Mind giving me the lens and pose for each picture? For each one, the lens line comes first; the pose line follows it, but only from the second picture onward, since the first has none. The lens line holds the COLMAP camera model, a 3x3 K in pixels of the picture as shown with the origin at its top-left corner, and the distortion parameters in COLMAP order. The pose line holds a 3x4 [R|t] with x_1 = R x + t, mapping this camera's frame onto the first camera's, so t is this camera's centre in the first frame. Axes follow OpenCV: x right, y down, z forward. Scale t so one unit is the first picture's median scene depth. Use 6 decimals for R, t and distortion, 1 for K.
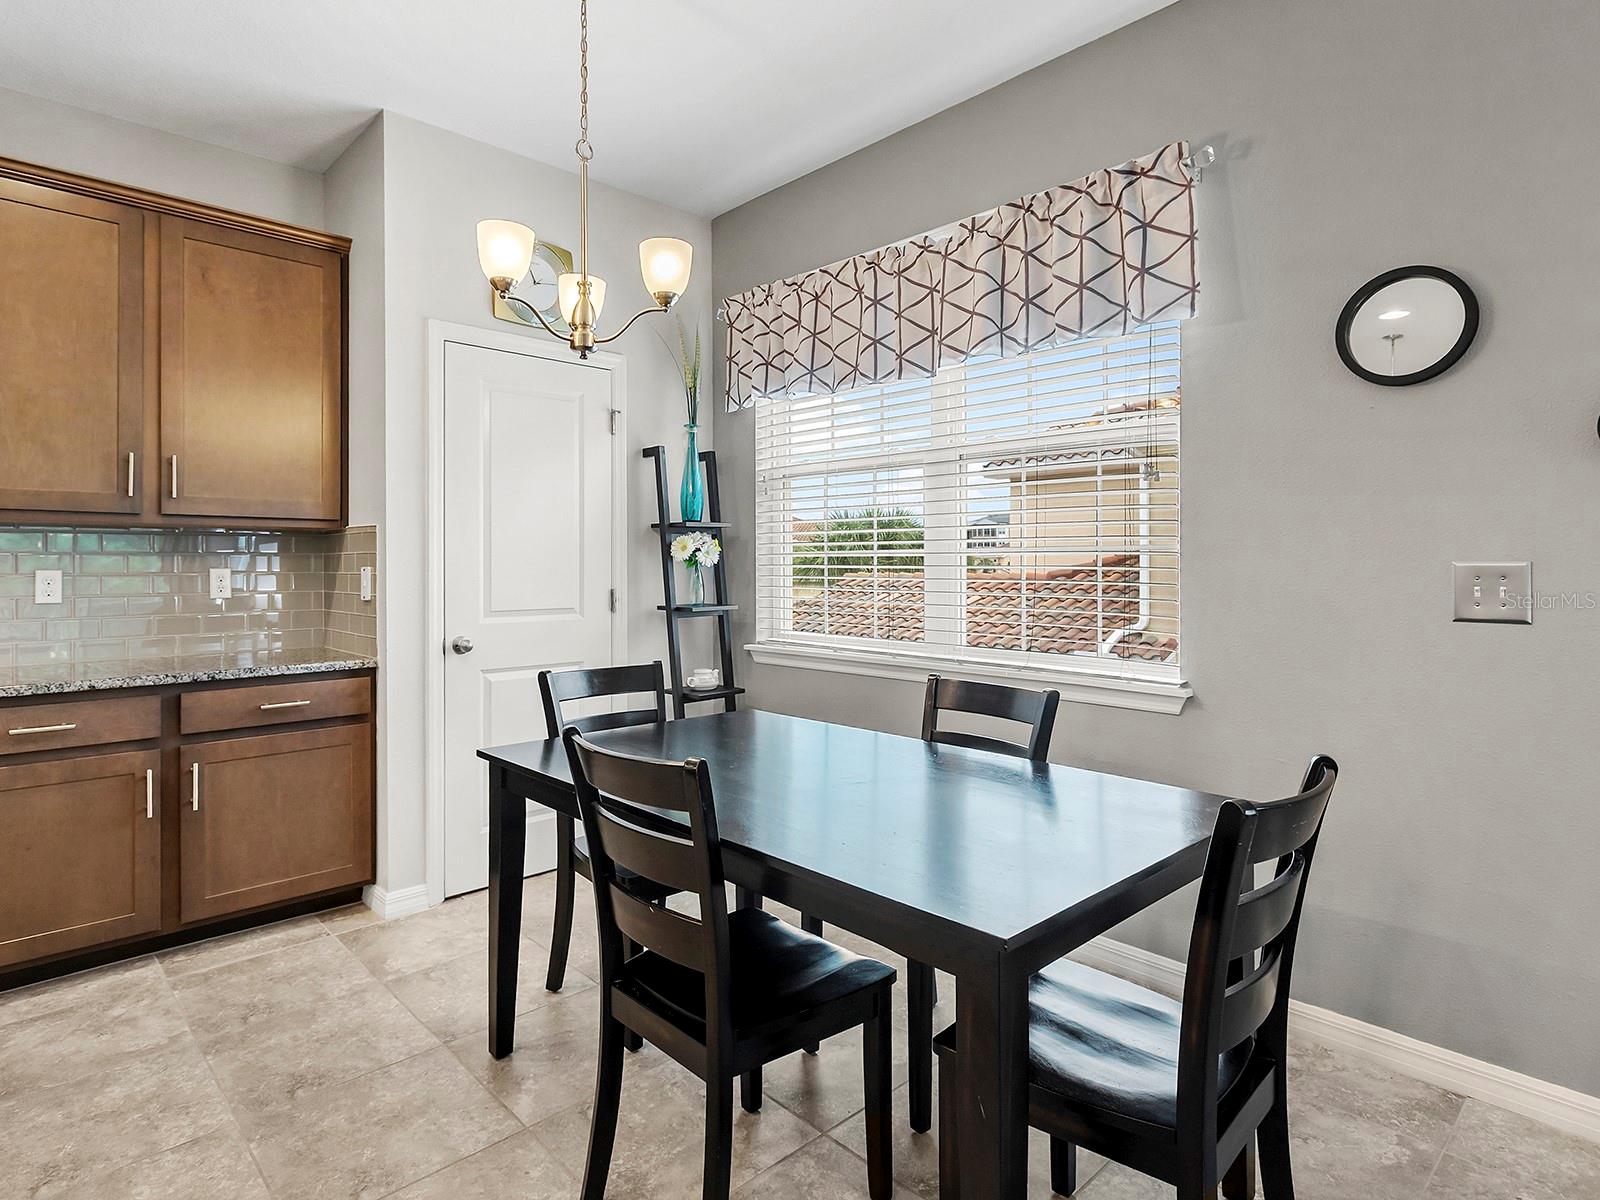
lens RADIAL K [[874.7, 0, 779.3], [0, 874.7, 561.5], [0, 0, 1]] dist [0.003109, 0.000085]
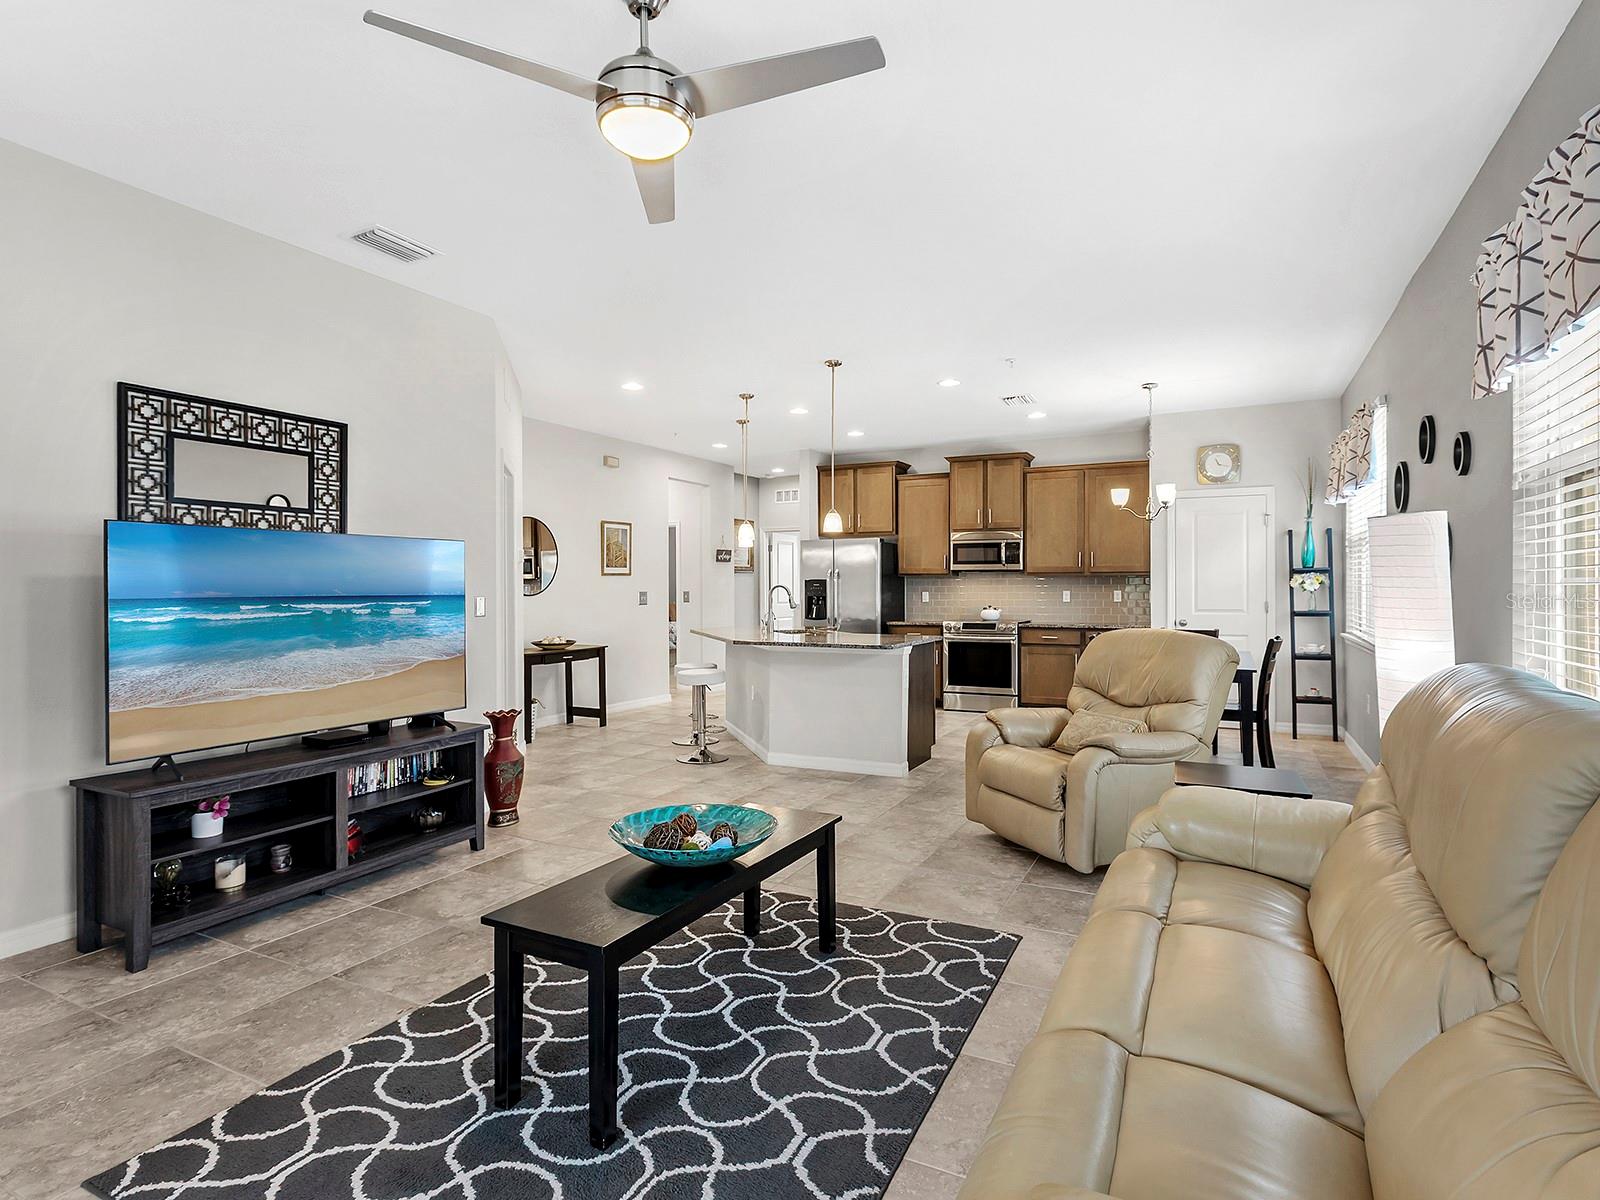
lens RADIAL K [[833.9, 0, 812.6], [0, 833.9, 597.1], [0, 0, 1]] dist [-0.000951, 0.000587]
pose [[0.355063, 0.010380, -0.934785, 1.592975], [0.005706, 0.999896, 0.013271, -0.012682], [0.934825, -0.010046, 0.354967, -0.867727]]
